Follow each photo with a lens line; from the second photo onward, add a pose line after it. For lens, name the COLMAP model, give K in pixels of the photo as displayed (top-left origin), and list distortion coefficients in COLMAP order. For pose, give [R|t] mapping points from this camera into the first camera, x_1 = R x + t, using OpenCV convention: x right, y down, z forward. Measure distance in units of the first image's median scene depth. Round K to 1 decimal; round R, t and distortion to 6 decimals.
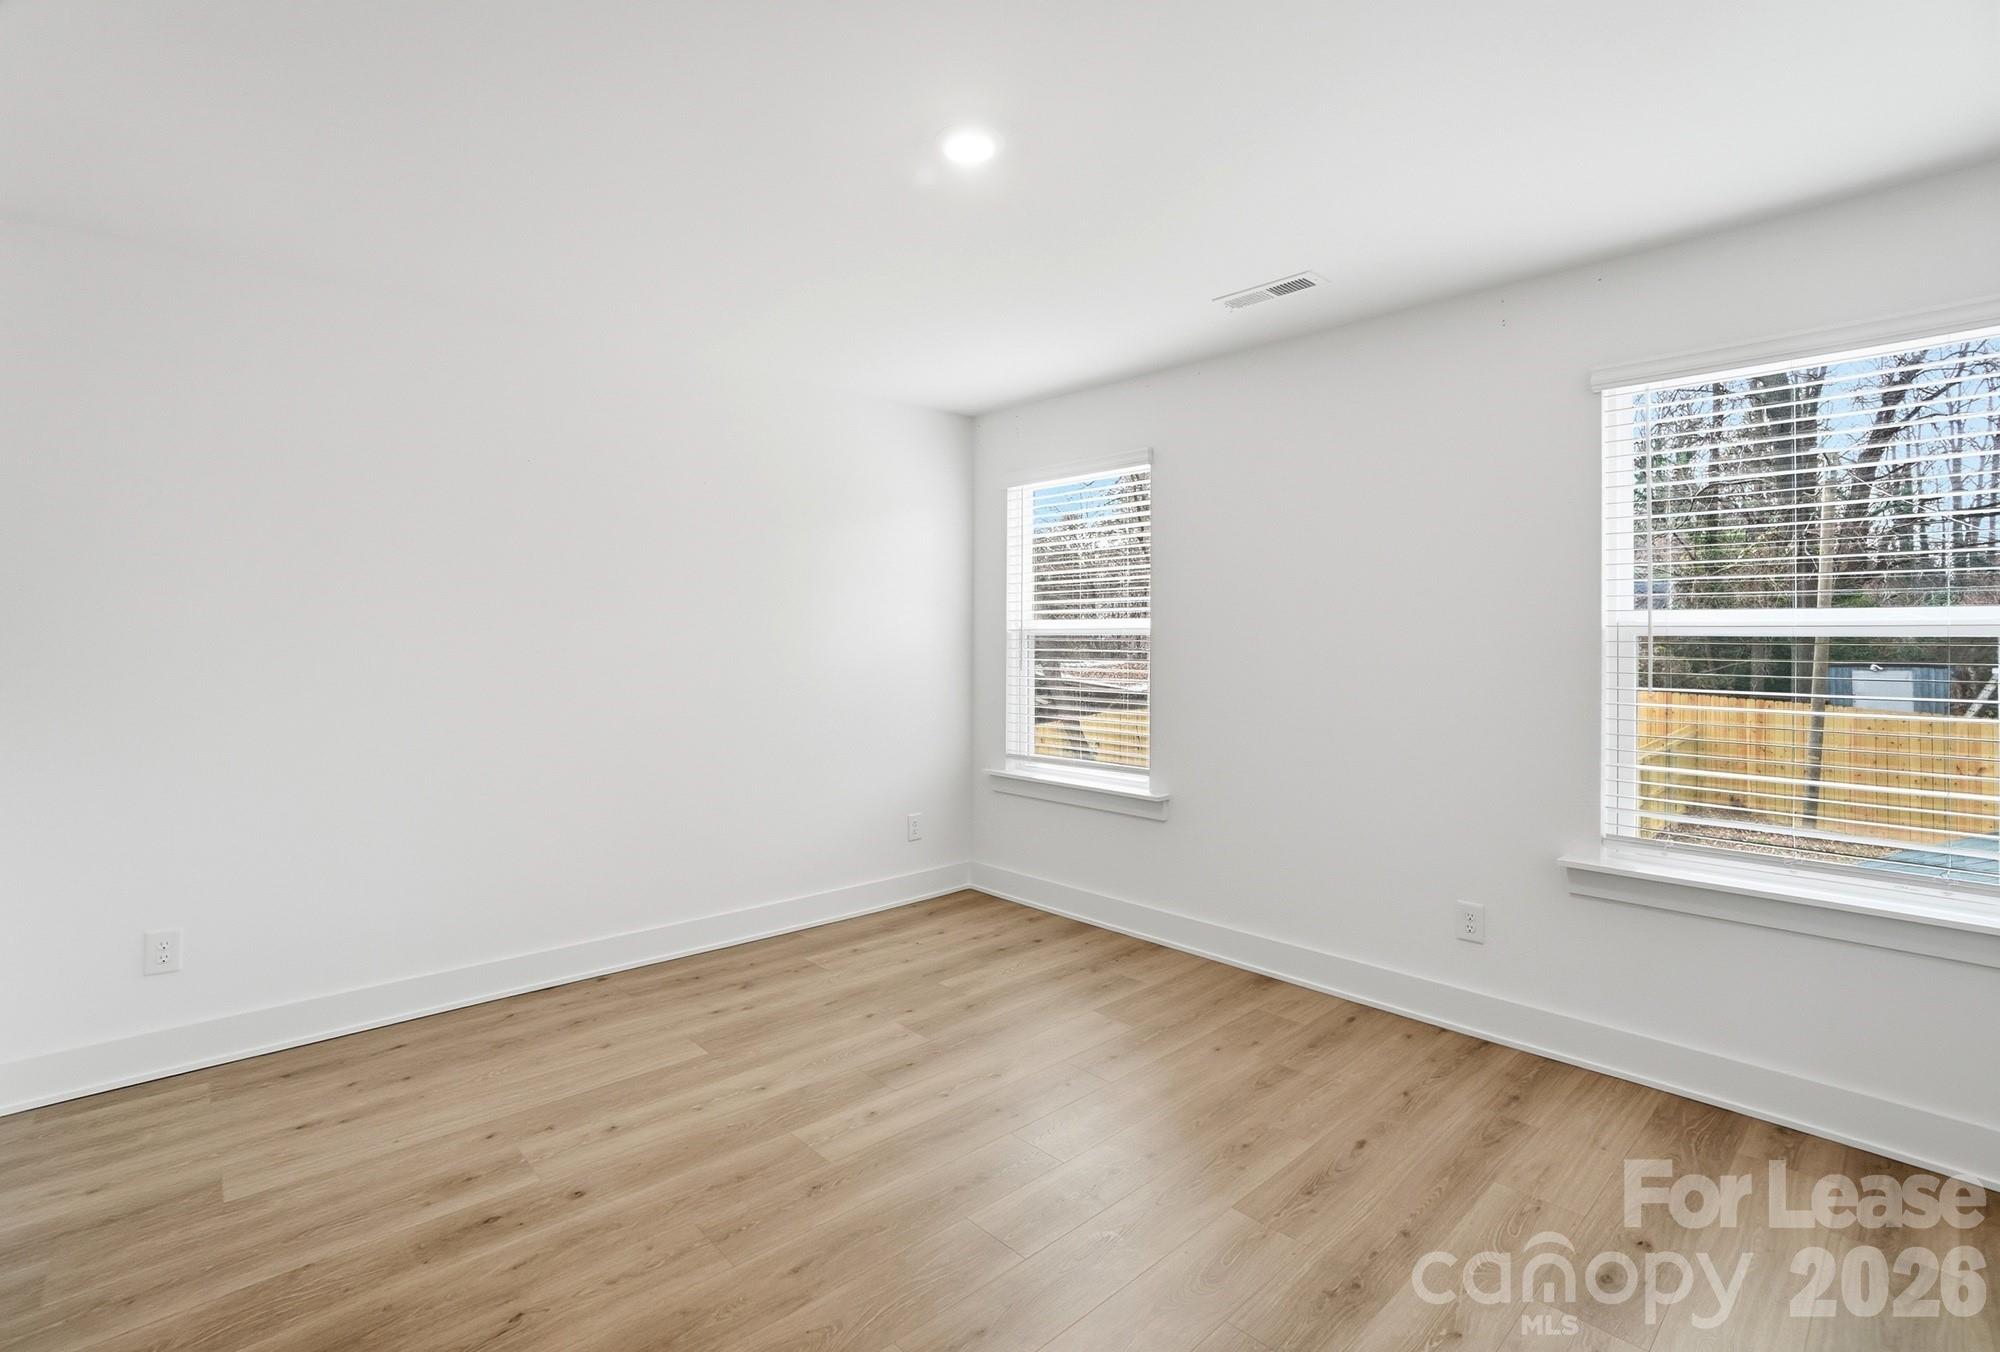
lens RADIAL K [[928.4, 0, 972.2], [0, 928.4, 640.8], [0, 0, 1]] dist [-0.037727, 0.001132]
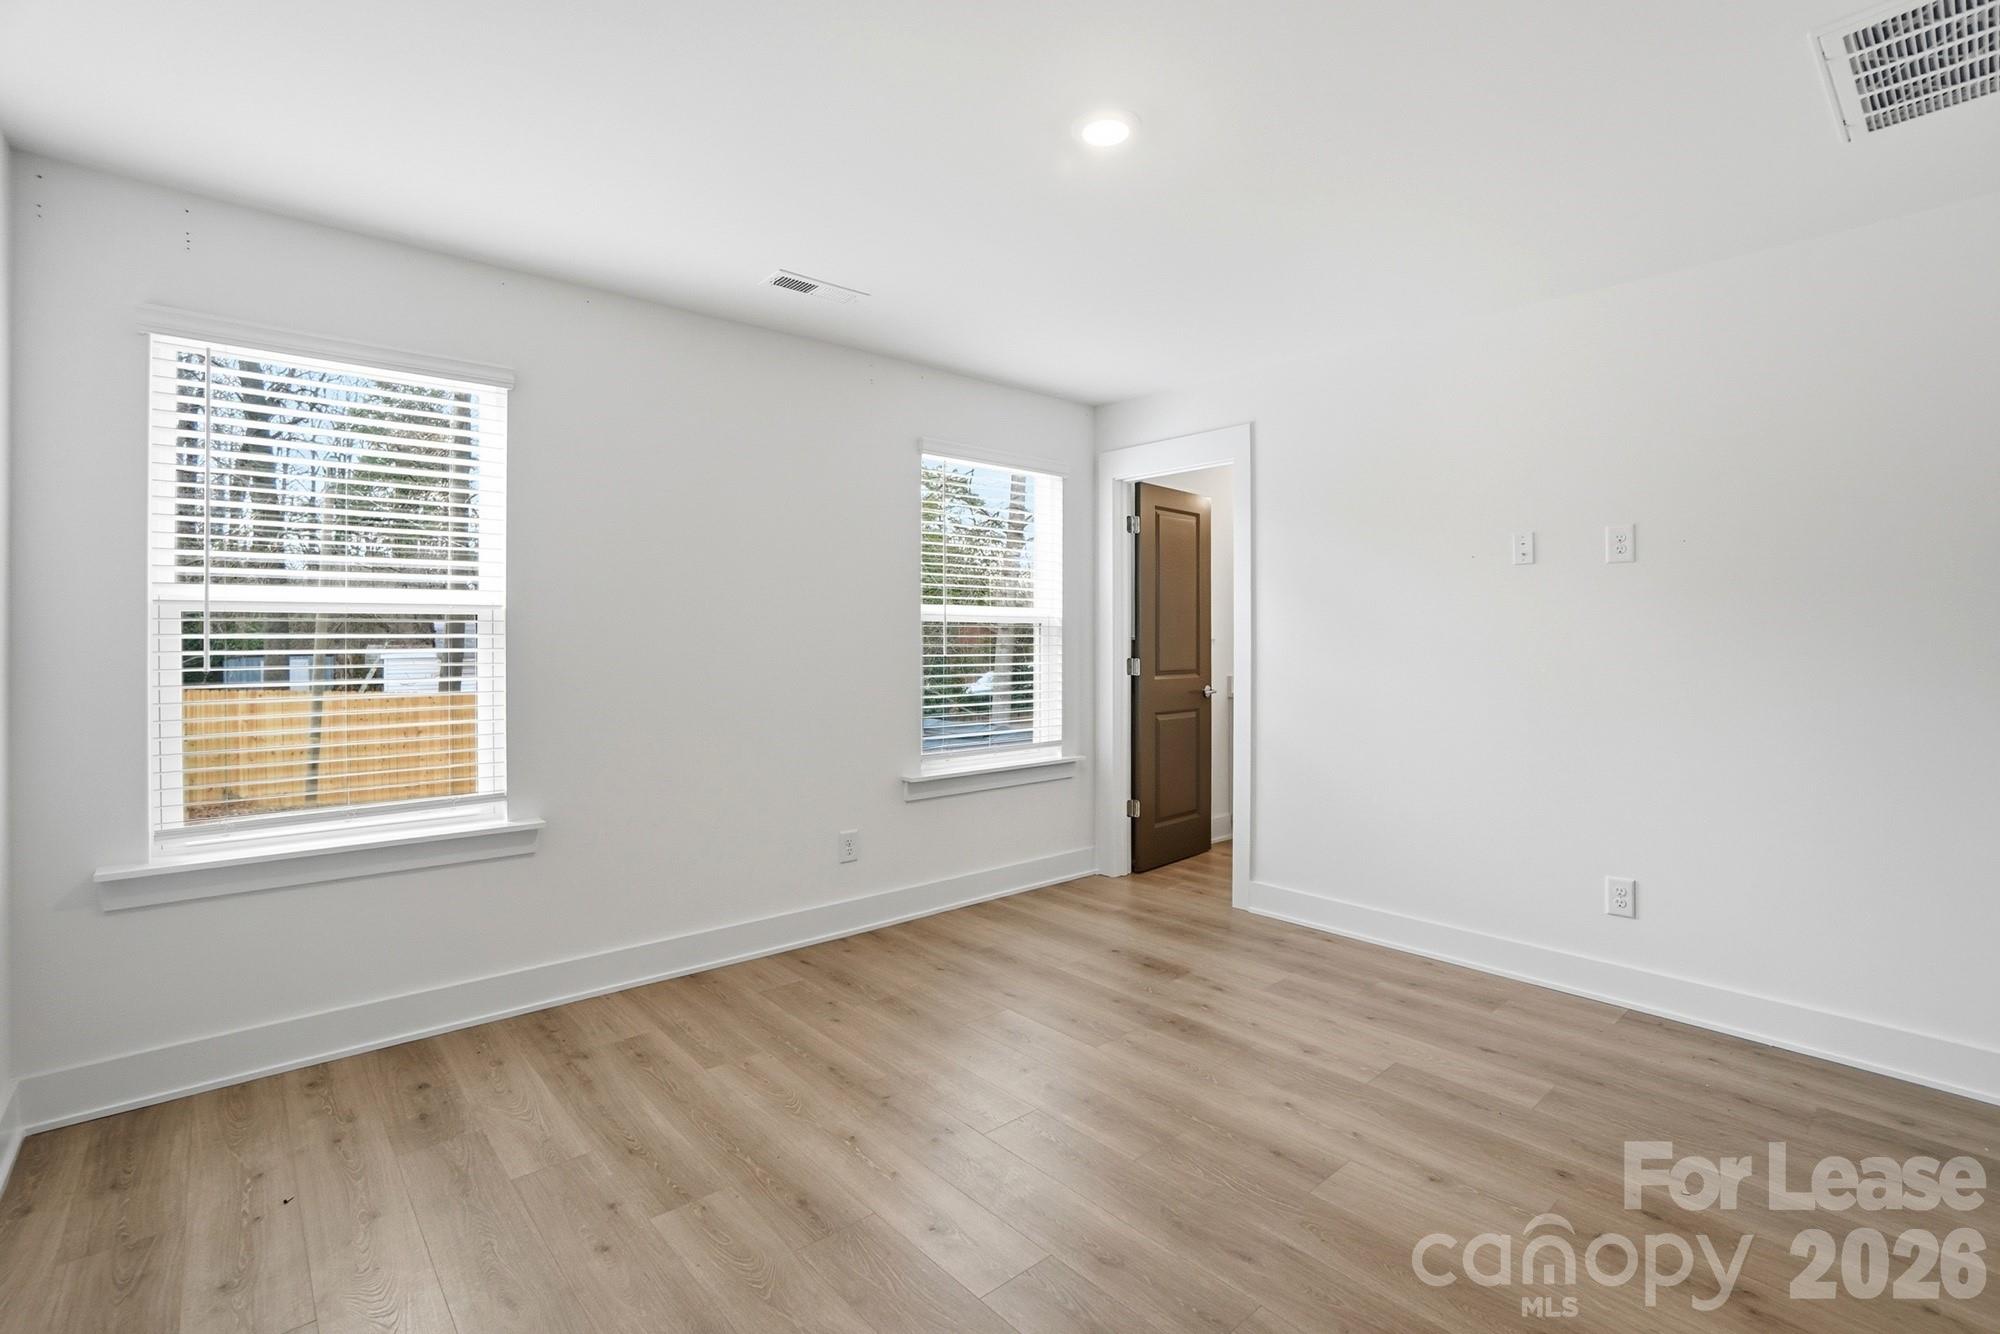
lens RADIAL K [[914.7, 0, 995.7], [0, 914.7, 649.4], [0, 0, 1]] dist [-0.069034, 0.023429]
pose [[0.009429, -0.017723, 0.999798, -0.595079], [0.001930, 0.999841, 0.017706, 0.011027], [-0.999954, 0.001763, 0.009462, 0.660998]]
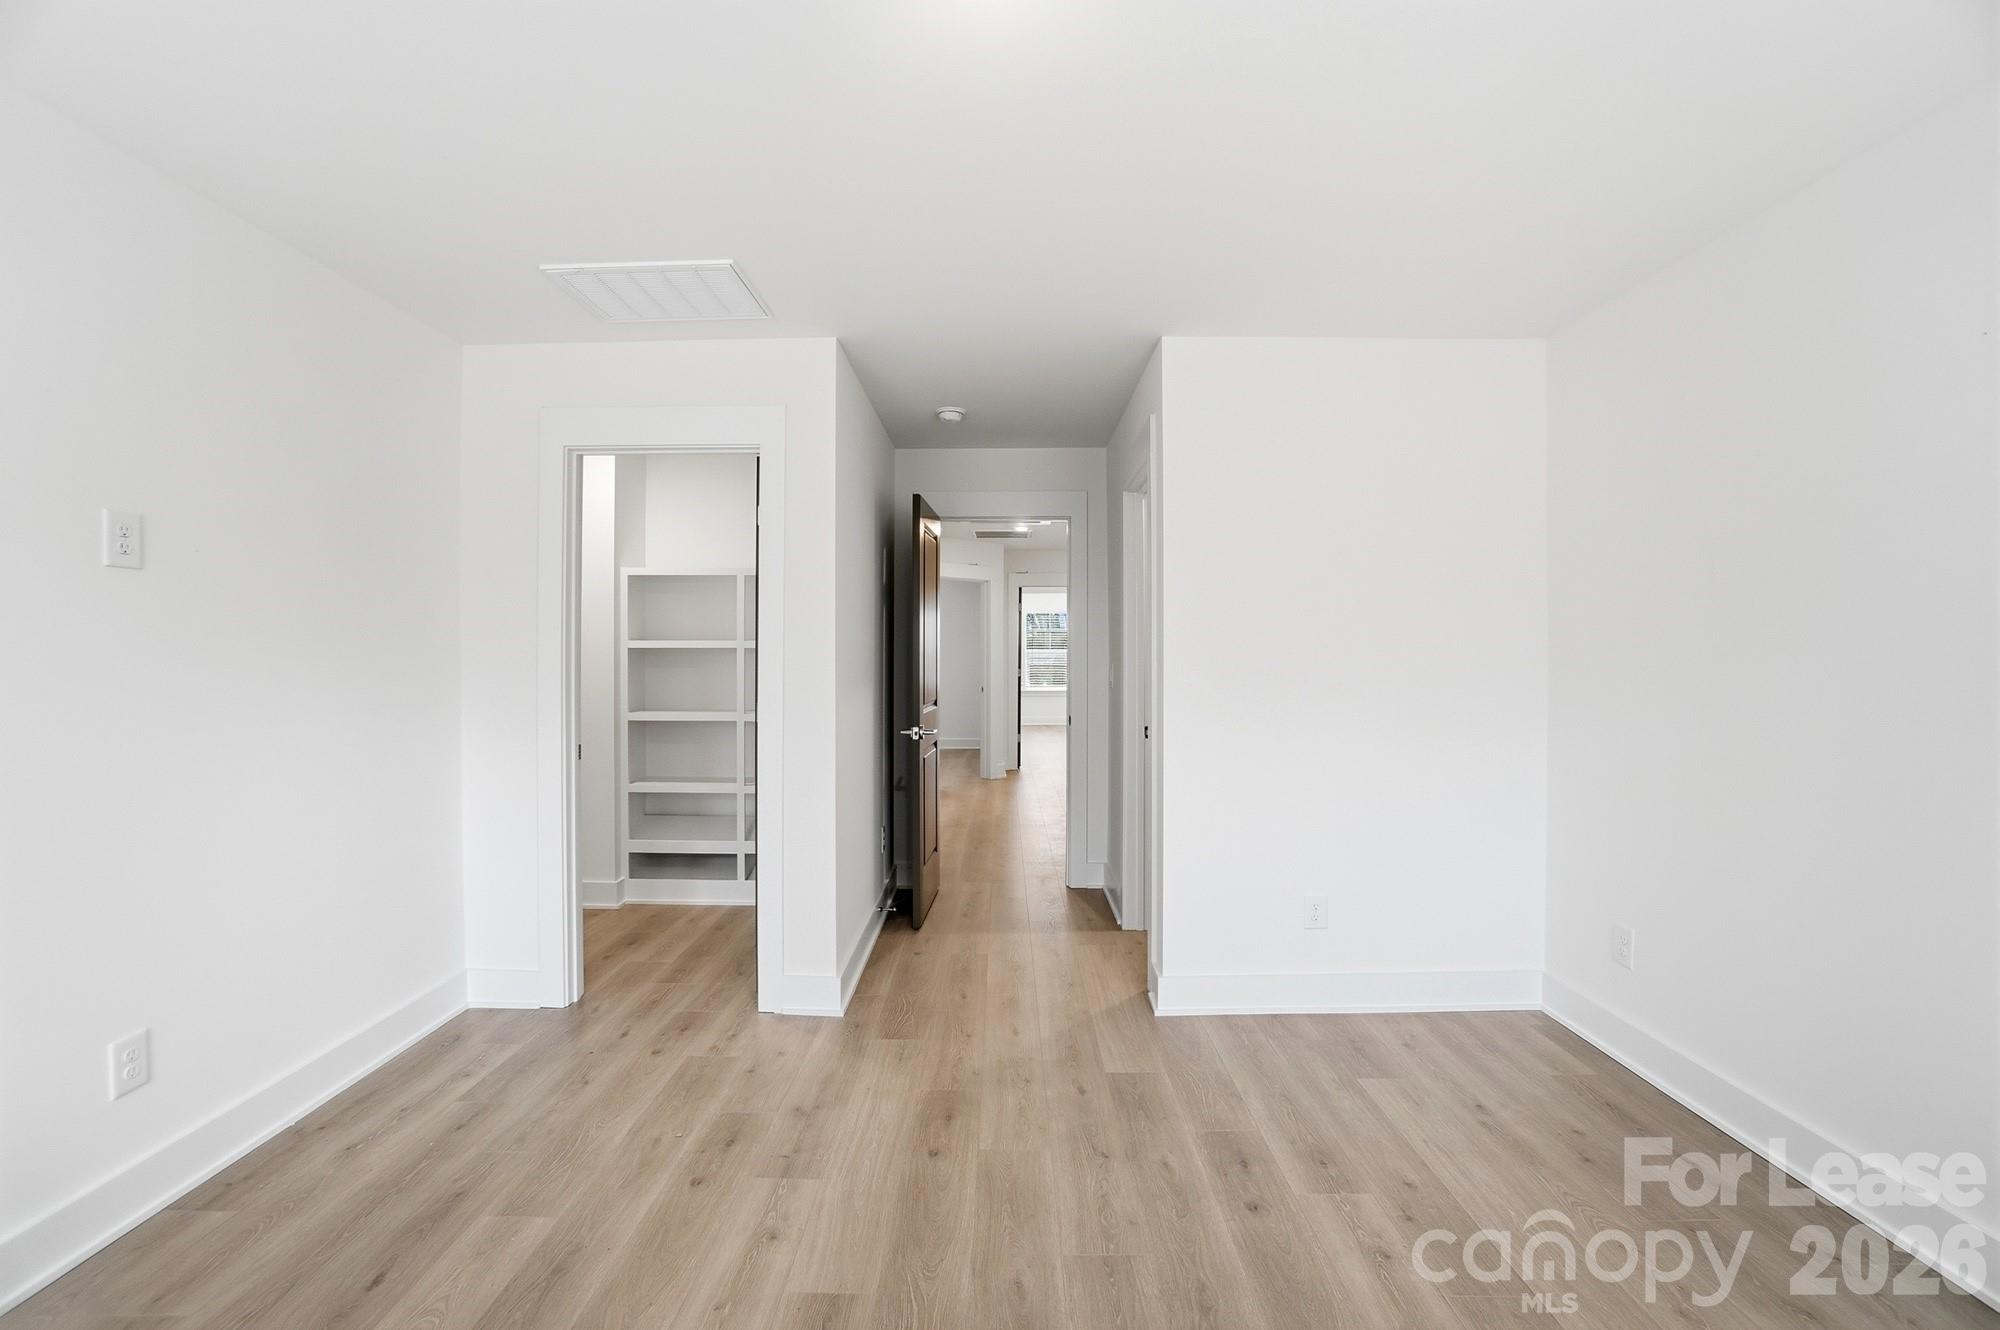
lens RADIAL K [[876.2, 0, 995.5], [0, 876.2, 650.1], [0, 0, 1]] dist [-0.044814, 0.014472]
pose [[-0.687021, -0.001440, -0.726637, 0.266435], [0.002376, 0.999988, -0.004228, 0.000978], [0.726634, -0.004631, -0.687009, 0.854807]]
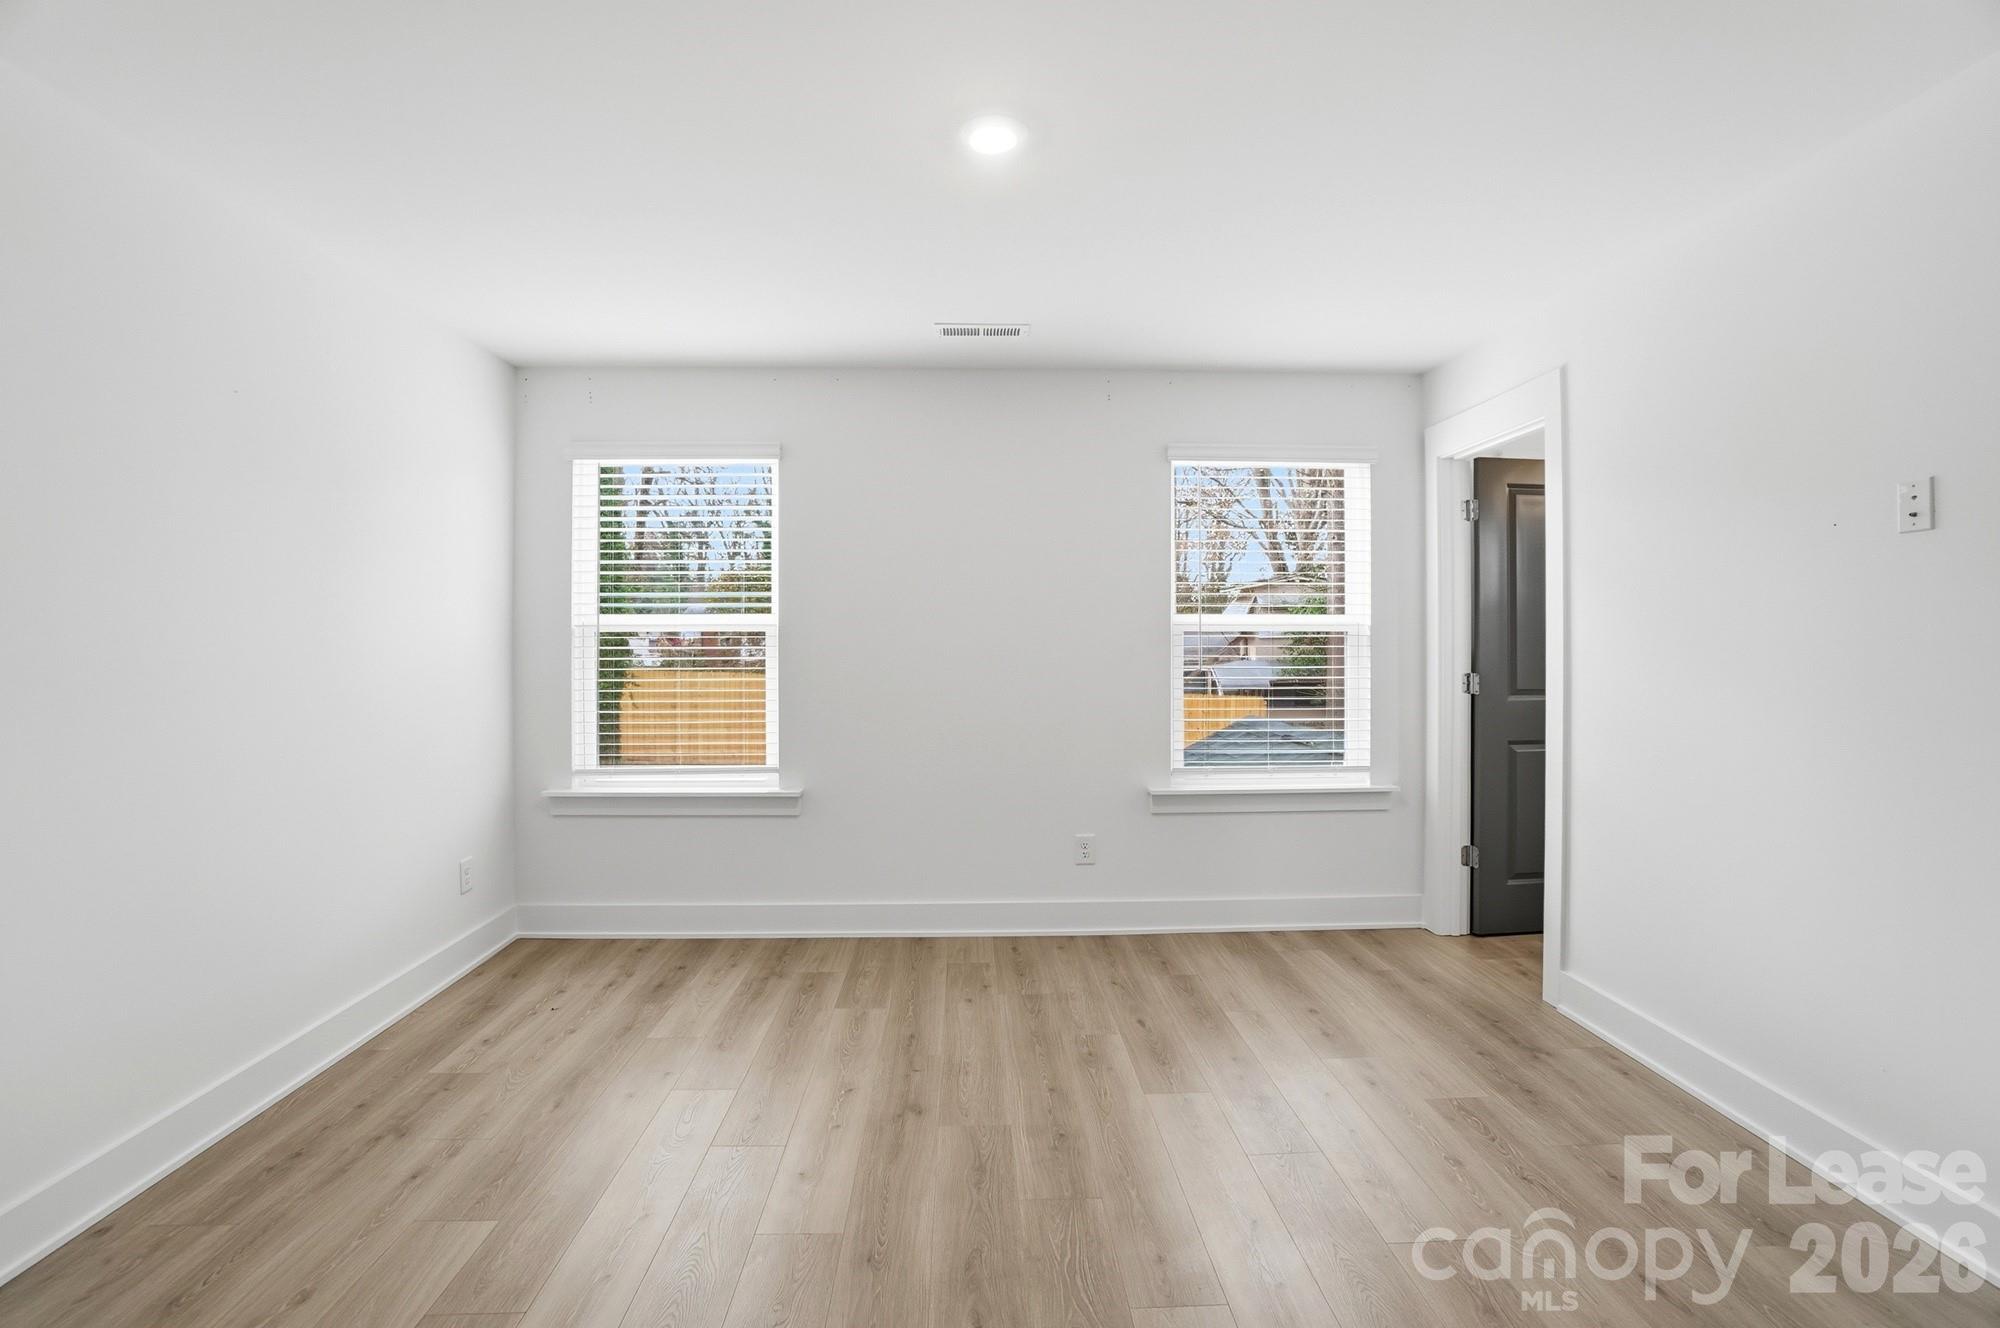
lens RADIAL K [[903.6, 0, 992.6], [0, 903.6, 646.9], [0, 0, 1]] dist [-0.067613, 0.023543]
pose [[0.644794, -0.009320, 0.764300, -0.441737], [0.005493, 0.999956, 0.007559, 0.005081], [-0.764337, -0.000676, 0.644817, 0.226470]]
